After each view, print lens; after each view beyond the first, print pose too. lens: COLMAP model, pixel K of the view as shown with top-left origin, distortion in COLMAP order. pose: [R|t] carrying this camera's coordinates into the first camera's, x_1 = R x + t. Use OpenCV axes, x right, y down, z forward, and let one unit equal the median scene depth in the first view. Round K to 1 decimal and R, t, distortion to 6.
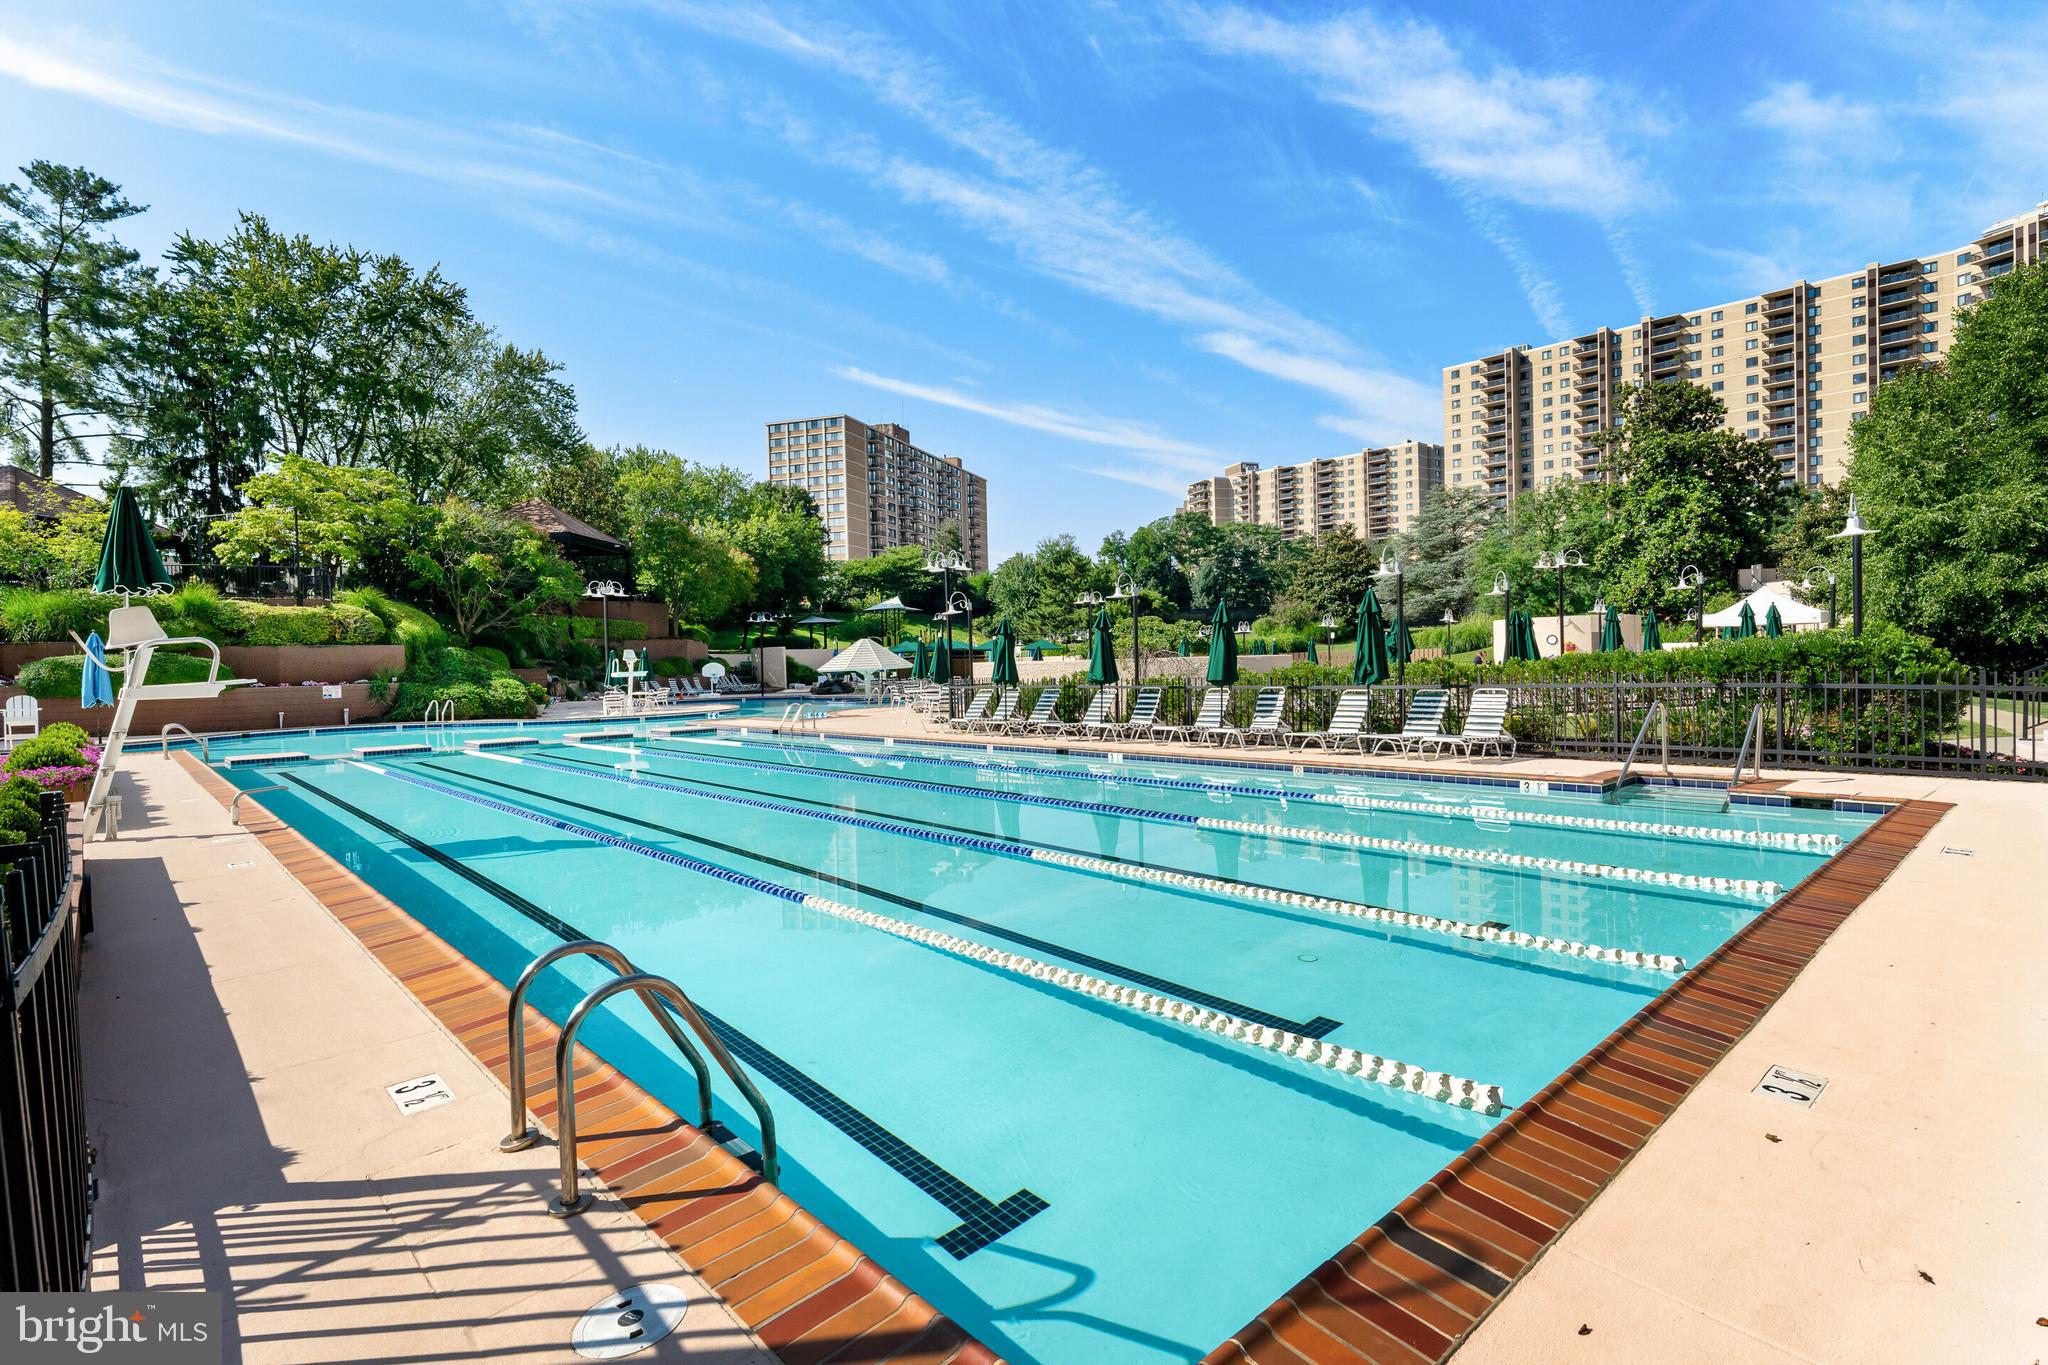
lens RADIAL K [[1016.3, 0, 1024.6], [0, 1016.3, 678.4], [0, 0, 1]] dist [-0.001225, 0.000120]
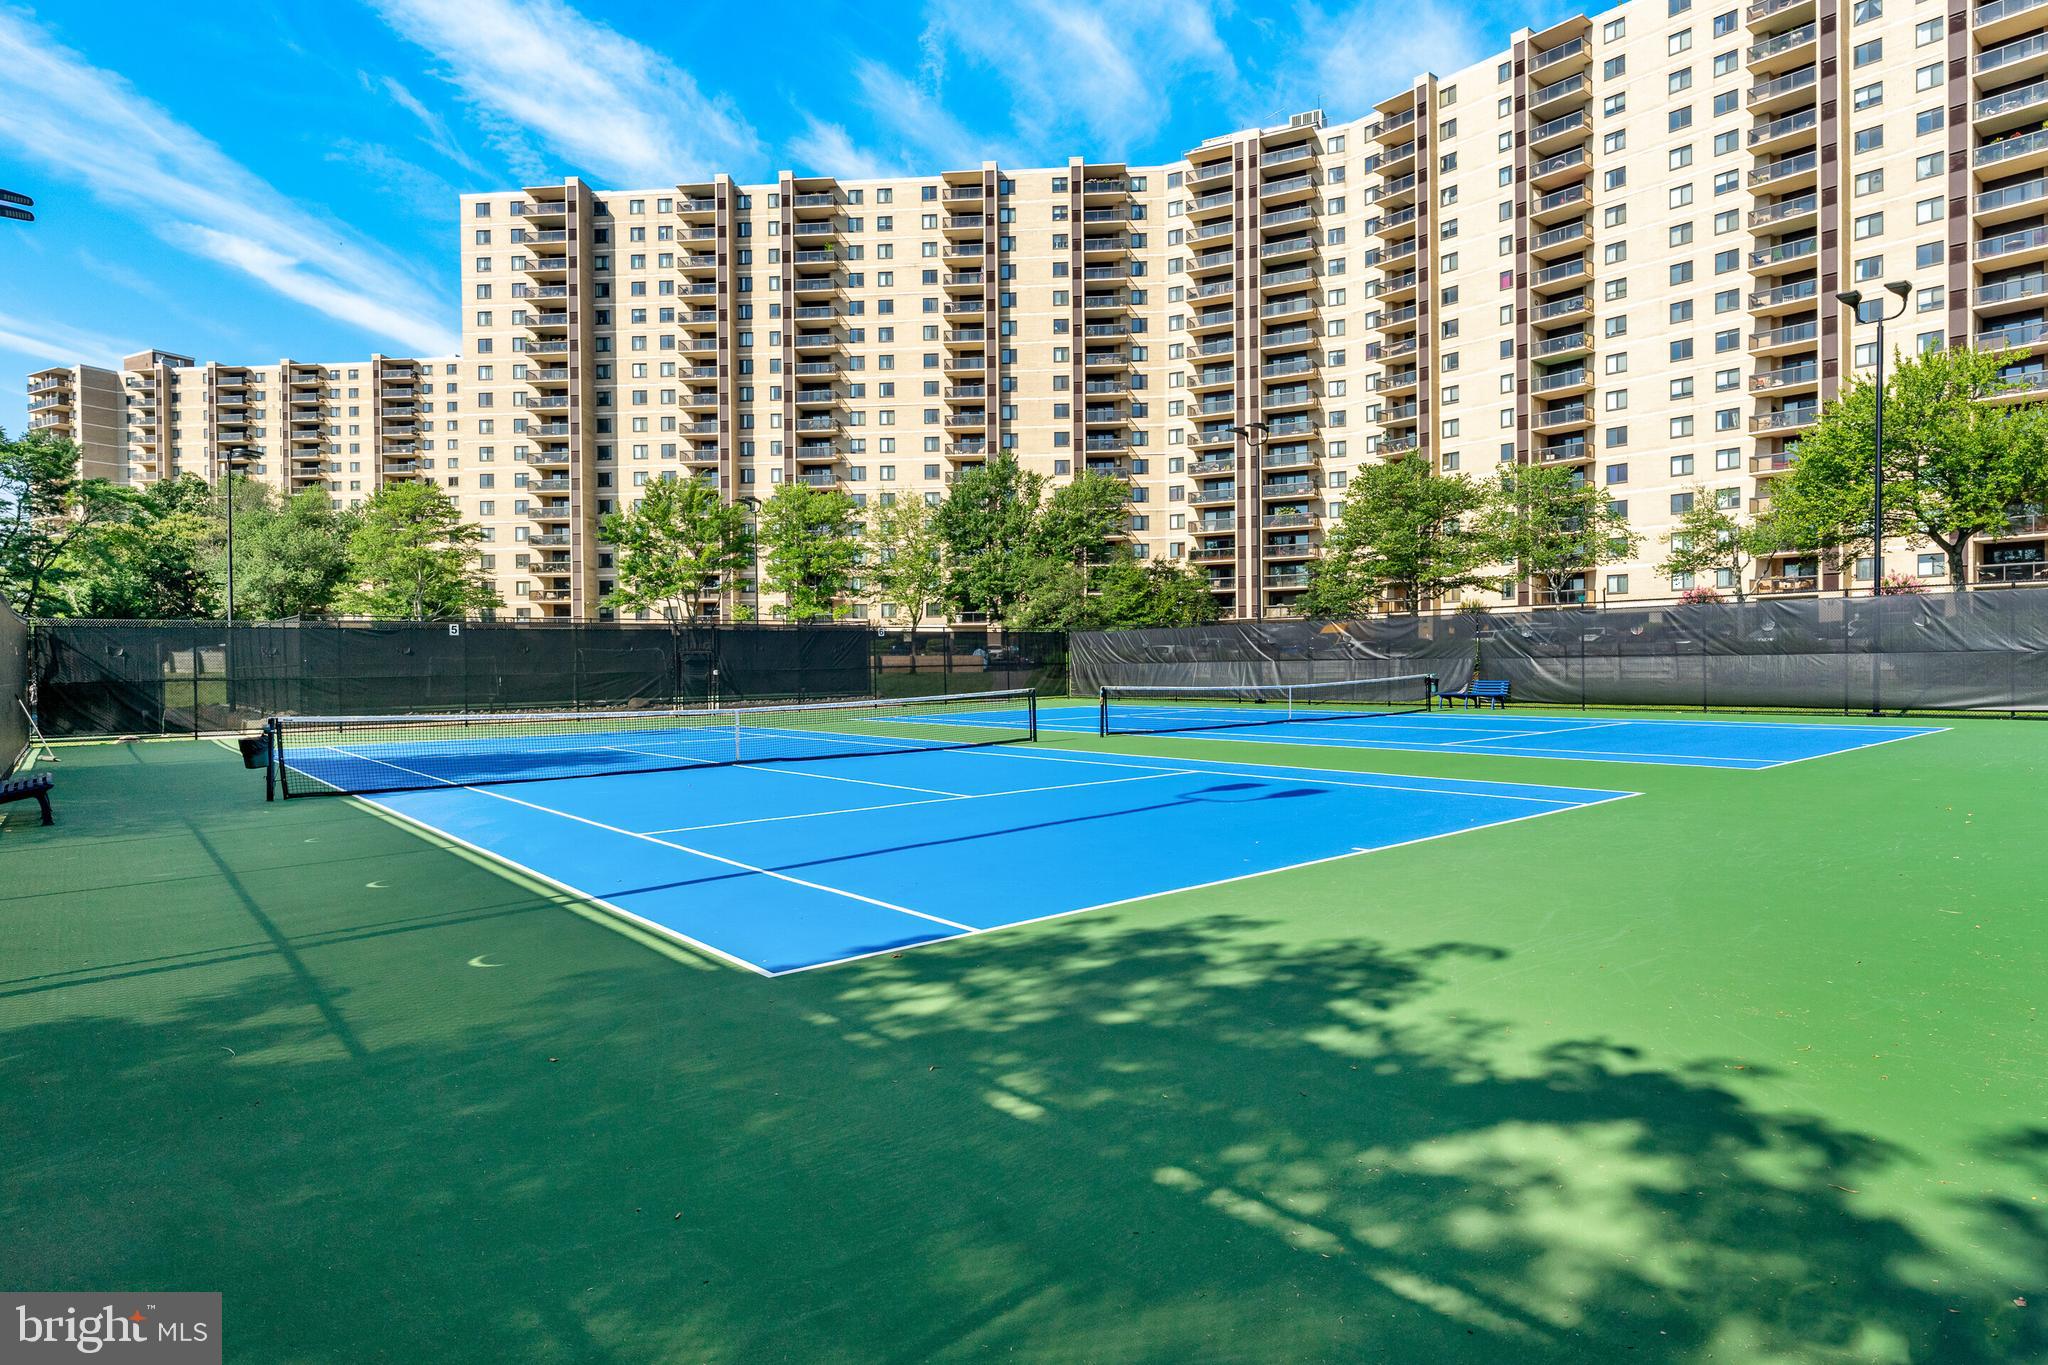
lens RADIAL K [[1110.0, 0, 1024.5], [0, 1110.0, 685.9], [0, 0, 1]] dist [0.000374, -0.000055]
pose [[0.736320, 0.005916, 0.676607, 0.254320], [0.001146, 0.999949, -0.009990, -0.040318], [-0.676632, 0.008131, 0.736276, 0.394312]]
